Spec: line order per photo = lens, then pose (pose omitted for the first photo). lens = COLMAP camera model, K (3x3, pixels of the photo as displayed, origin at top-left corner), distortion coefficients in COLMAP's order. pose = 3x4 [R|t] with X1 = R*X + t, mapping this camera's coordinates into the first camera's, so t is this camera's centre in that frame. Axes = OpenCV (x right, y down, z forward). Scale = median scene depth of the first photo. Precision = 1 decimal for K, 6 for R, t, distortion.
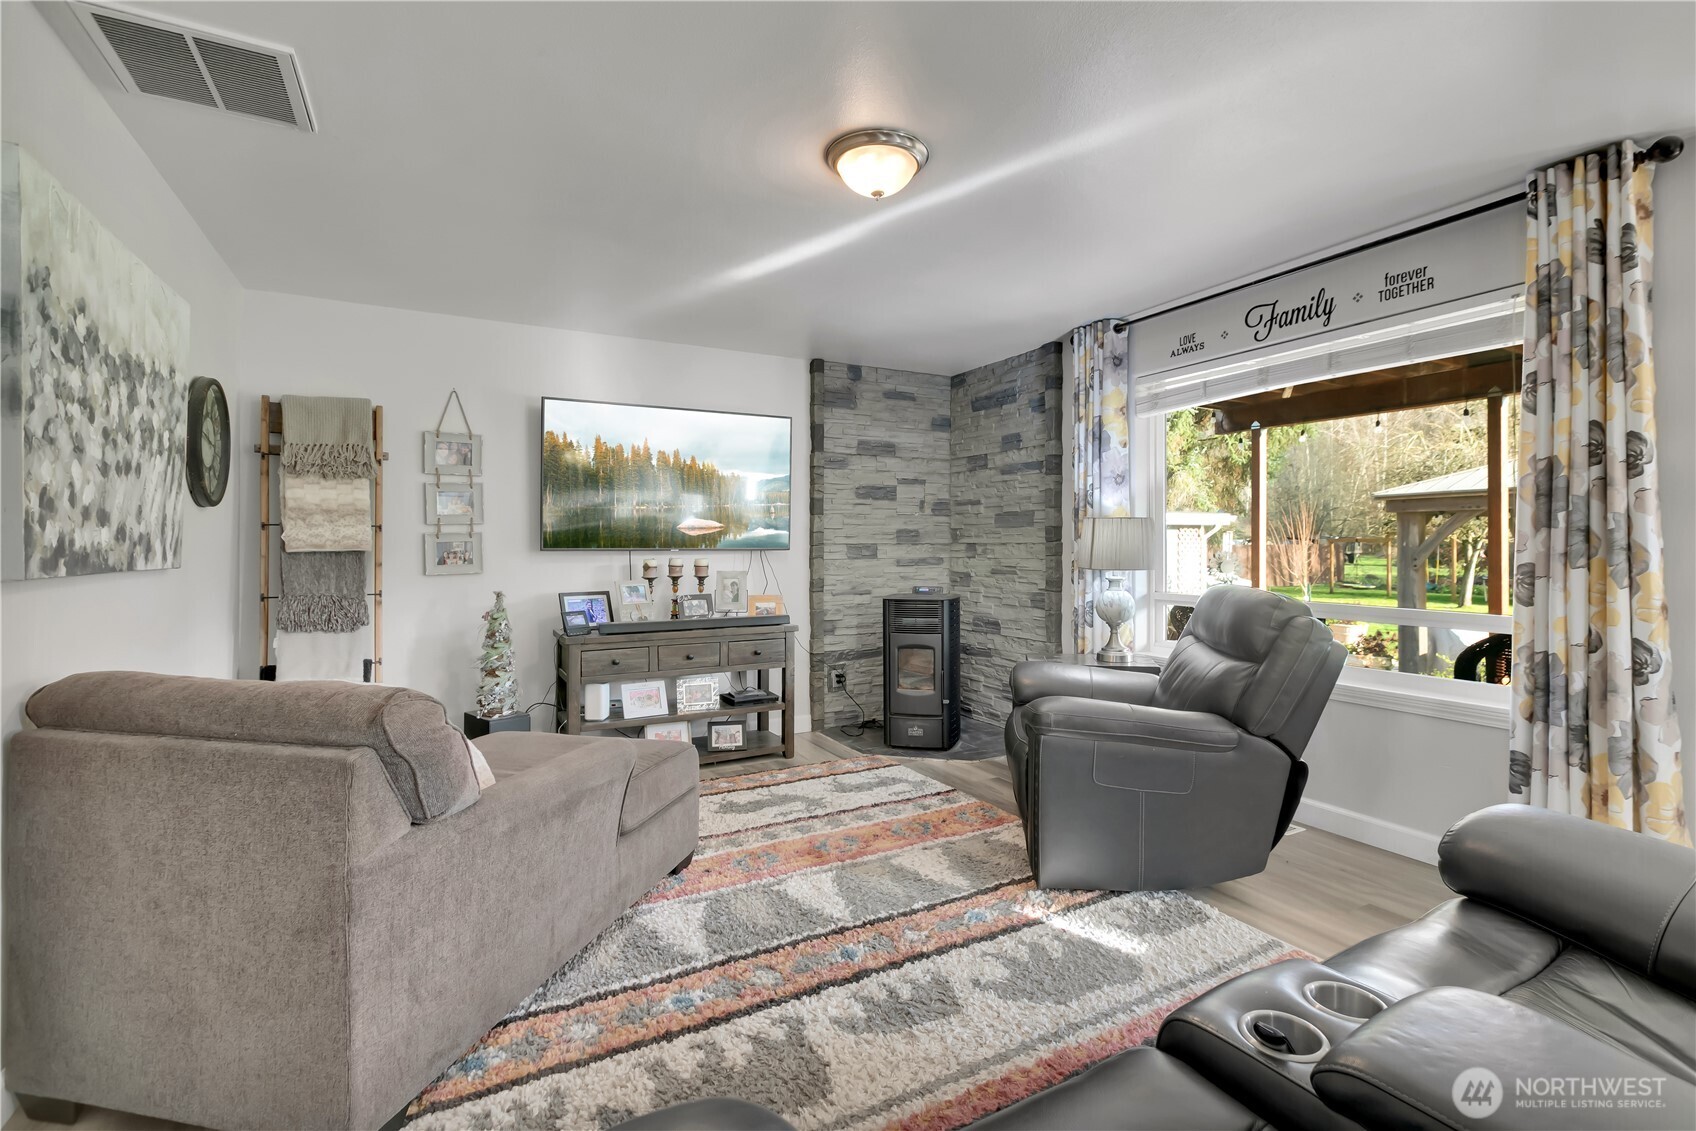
lens RADIAL K [[774.2, 0, 885.4], [0, 774.2, 542.0], [0, 0, 1]] dist [0.002309, -0.000290]
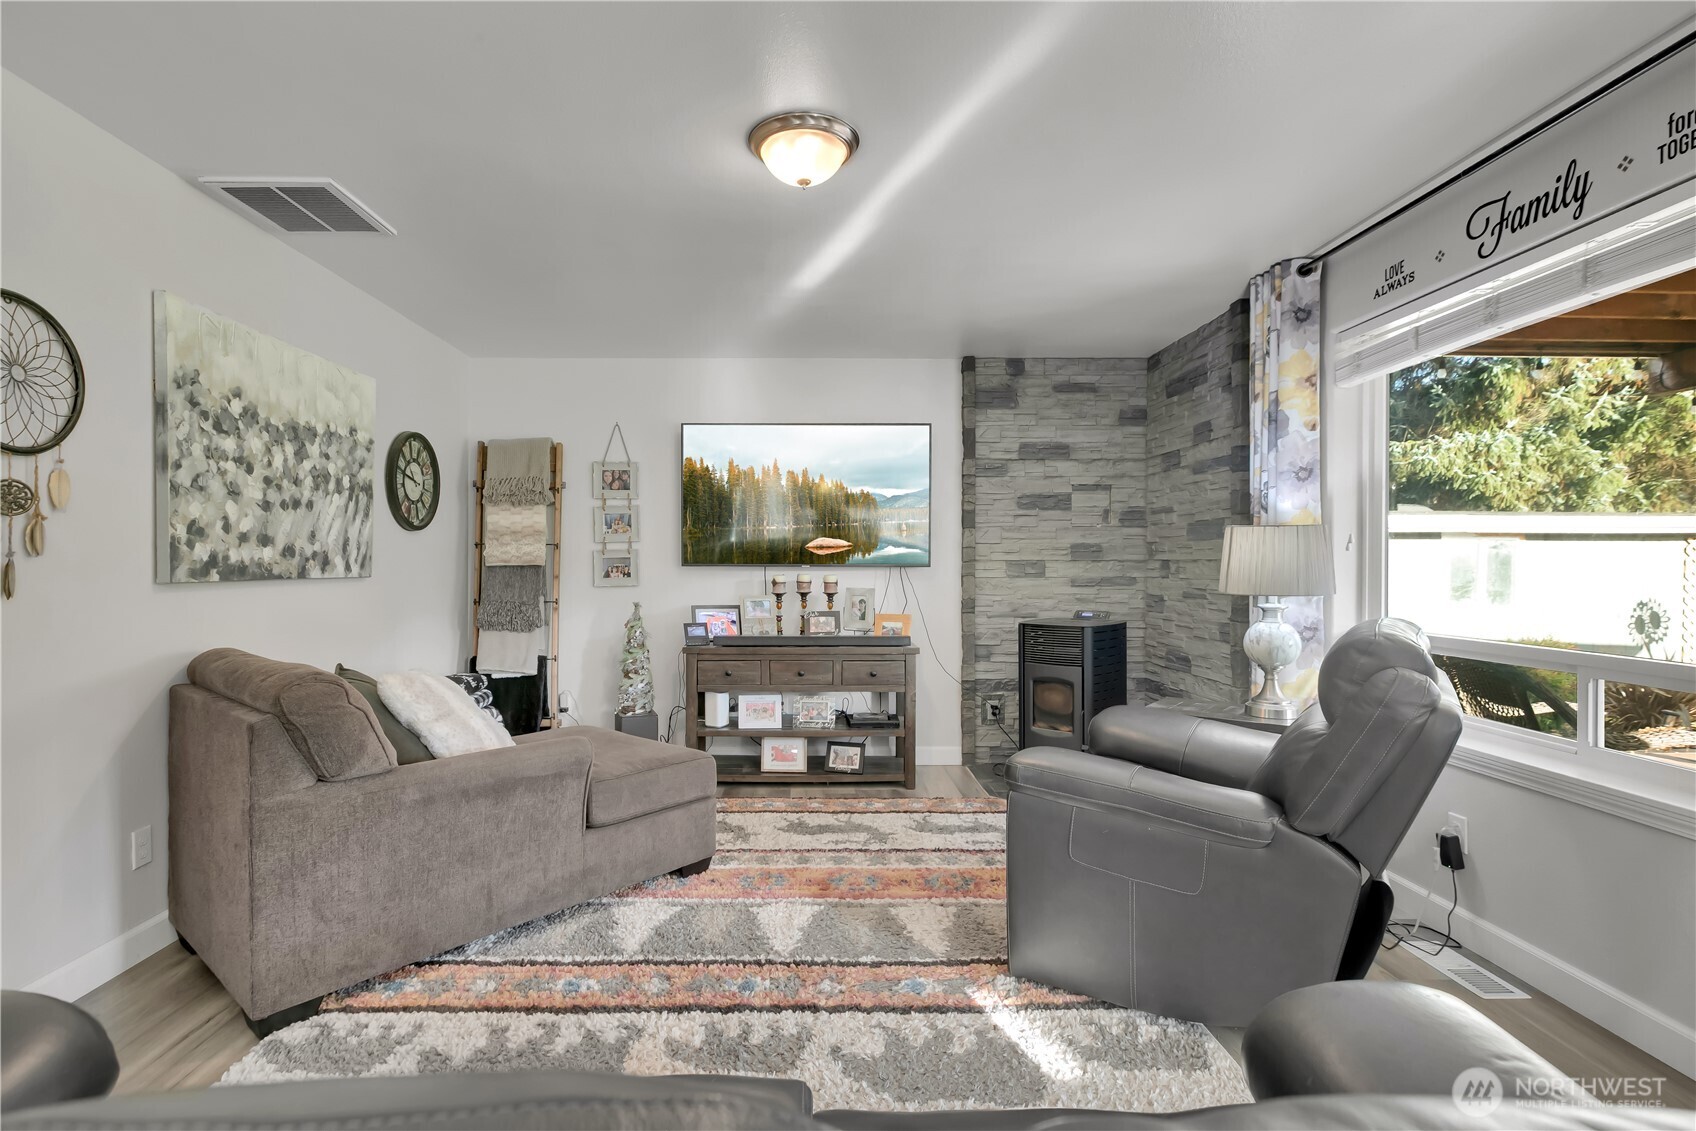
lens RADIAL K [[833.1, 0, 853.2], [0, 833.1, 566.2], [0, 0, 1]] dist [0.002140, 0.000012]
pose [[0.874262, 0.004777, -0.485431, 0.606841], [-0.000538, 0.999961, 0.008871, 0.001443], [0.485455, -0.007494, 0.874230, 0.174995]]
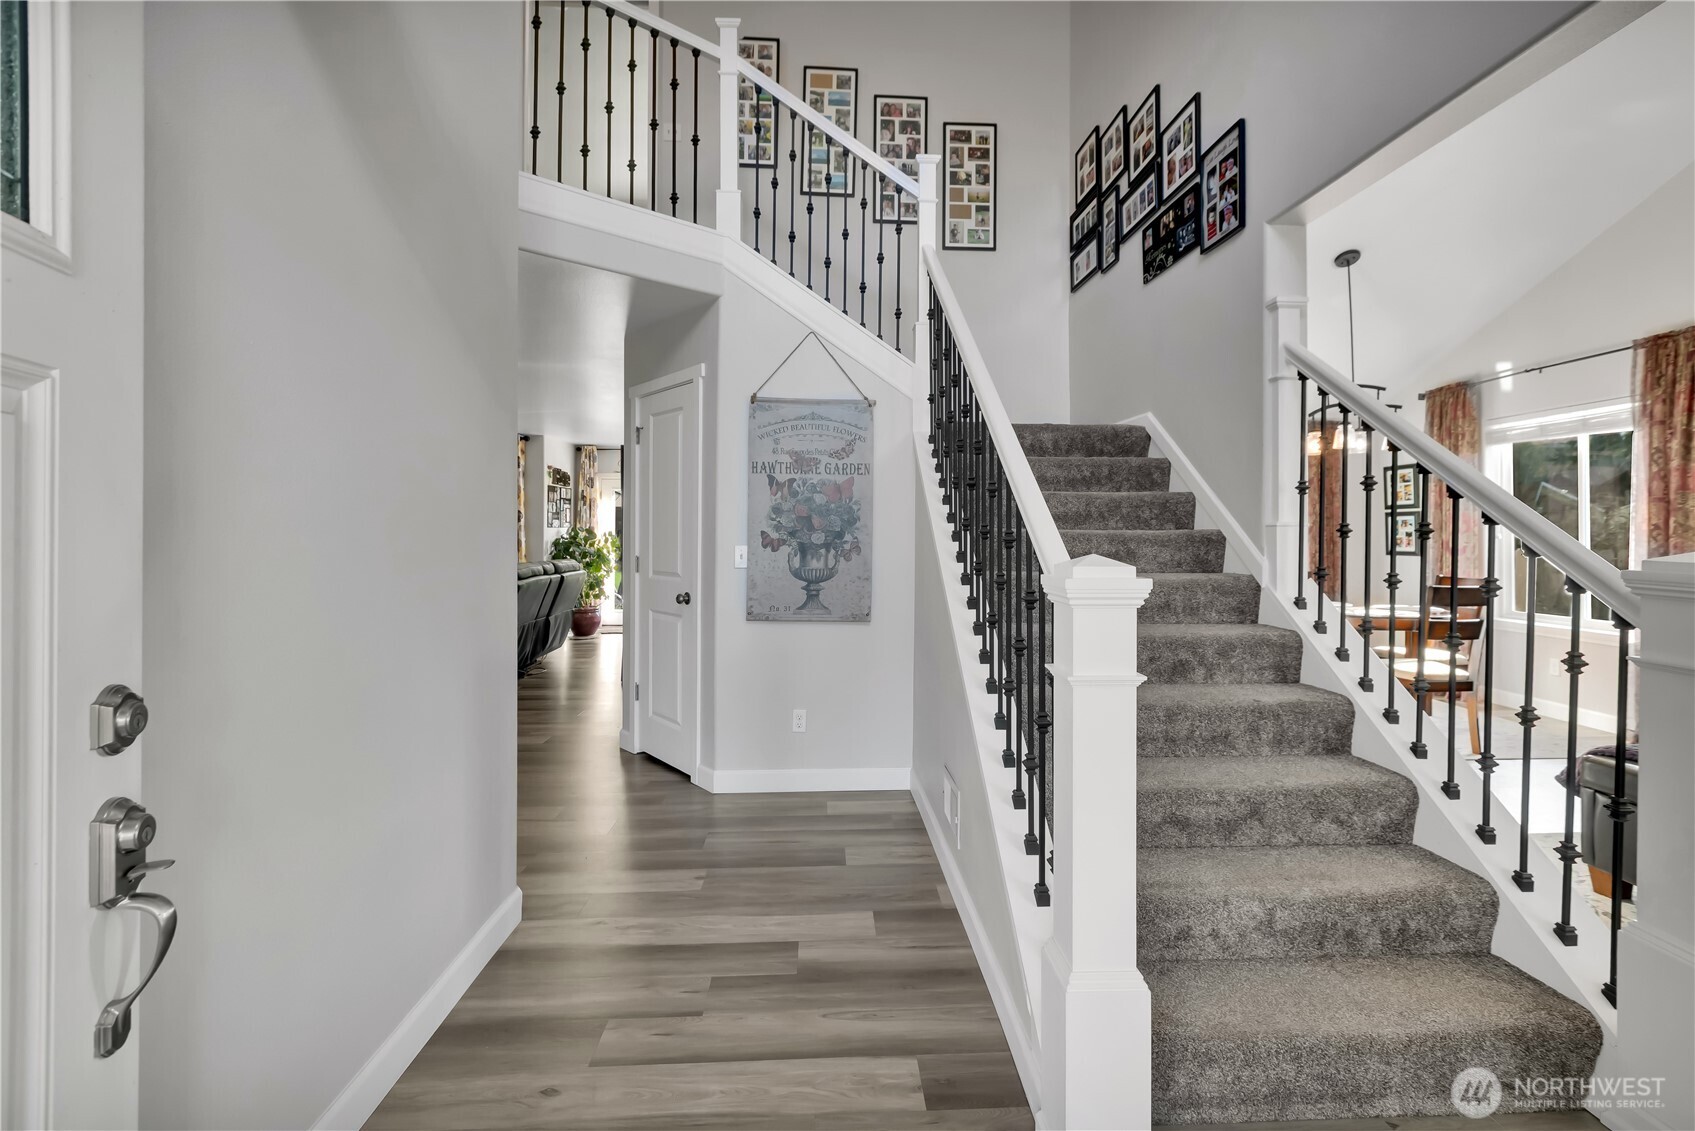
lens RADIAL K [[773.7, 0, 859.2], [0, 773.7, 534.8], [0, 0, 1]] dist [0.002309, -0.000290]
pose [[0.455681, 0.000398, 0.890143, -1.453388], [-0.005162, 0.999984, 0.002196, -0.031862], [-0.890128, -0.005595, 0.455676, -1.939327]]
